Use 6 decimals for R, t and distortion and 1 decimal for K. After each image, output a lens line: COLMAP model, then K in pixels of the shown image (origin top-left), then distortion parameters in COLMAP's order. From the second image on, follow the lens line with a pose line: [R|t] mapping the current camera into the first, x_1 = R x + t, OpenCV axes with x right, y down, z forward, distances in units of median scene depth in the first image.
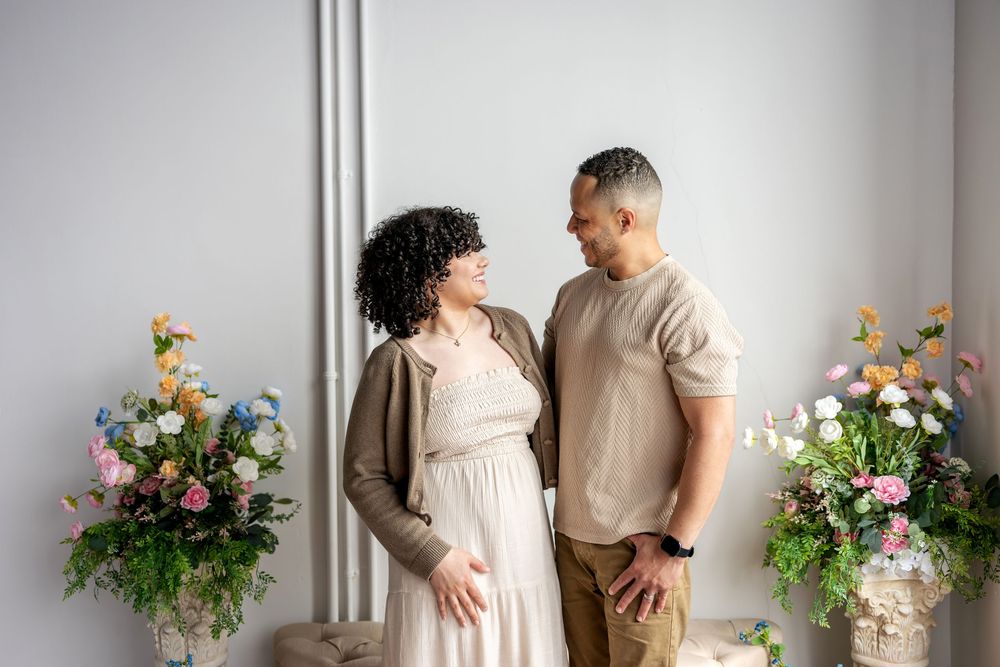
lens RADIAL K [[1395.9, 0, 492.5], [0, 1395.9, 332.8], [0, 0, 1]] dist [-0.010778, 0.007766]
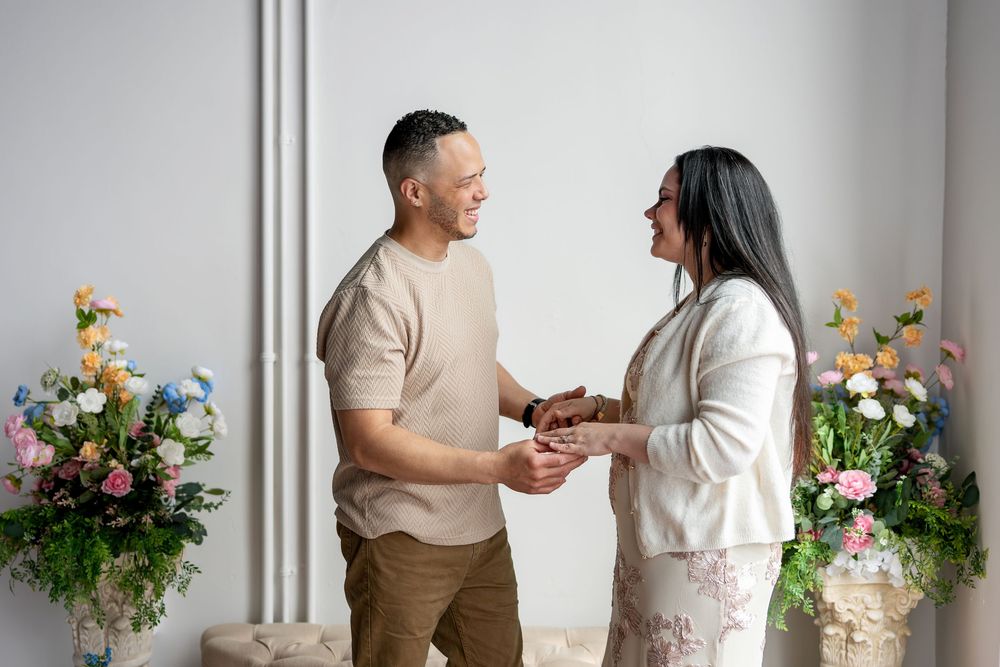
lens RADIAL K [[1688.6, 0, 477.0], [0, 1688.6, 334.4], [0, 0, 1]] dist [-0.001953, -0.077502]
pose [[0.999720, 0.015714, -0.017691, 0.047654], [-0.015649, 0.999870, 0.003804, 0.010622], [0.017749, -0.003526, 0.999836, -0.131825]]
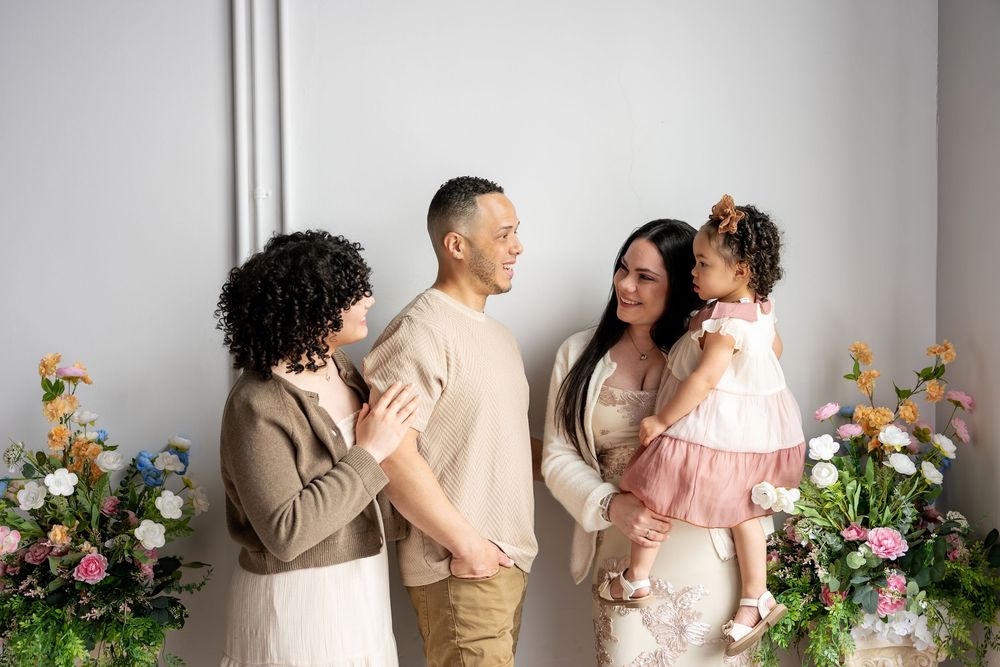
lens RADIAL K [[1431.0, 0, 498.3], [0, 1431.0, 302.0], [0, 0, 1]] dist [-0.018550, -0.006948]
pose [[0.997849, -0.009729, 0.064826, -0.017737], [0.012227, 0.999194, -0.038247, -0.008644], [-0.064402, 0.038957, 0.997163, 0.099517]]
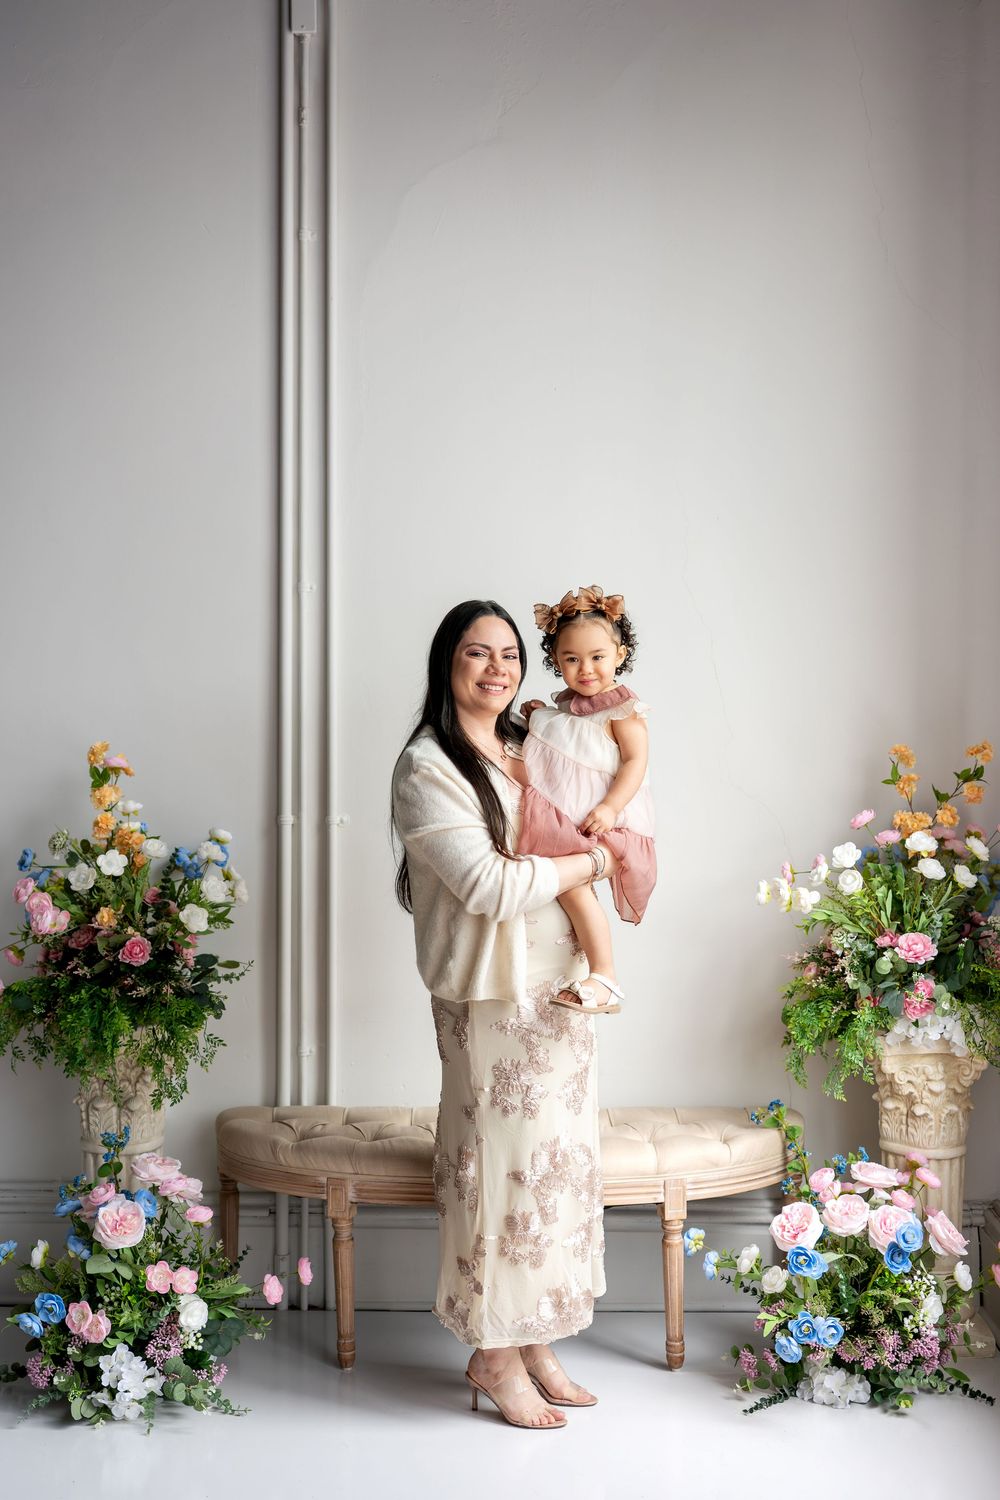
lens RADIAL K [[2051.0, 0, 504.2], [0, 2051.0, 757.4], [0, 0, 1]] dist [-0.026149, 0.013471]
pose [[0.999860, 0.013284, 0.010183, 0.005869], [-0.013027, 0.999606, -0.024877, 0.025222], [-0.010509, 0.024741, 0.999639, -0.302404]]
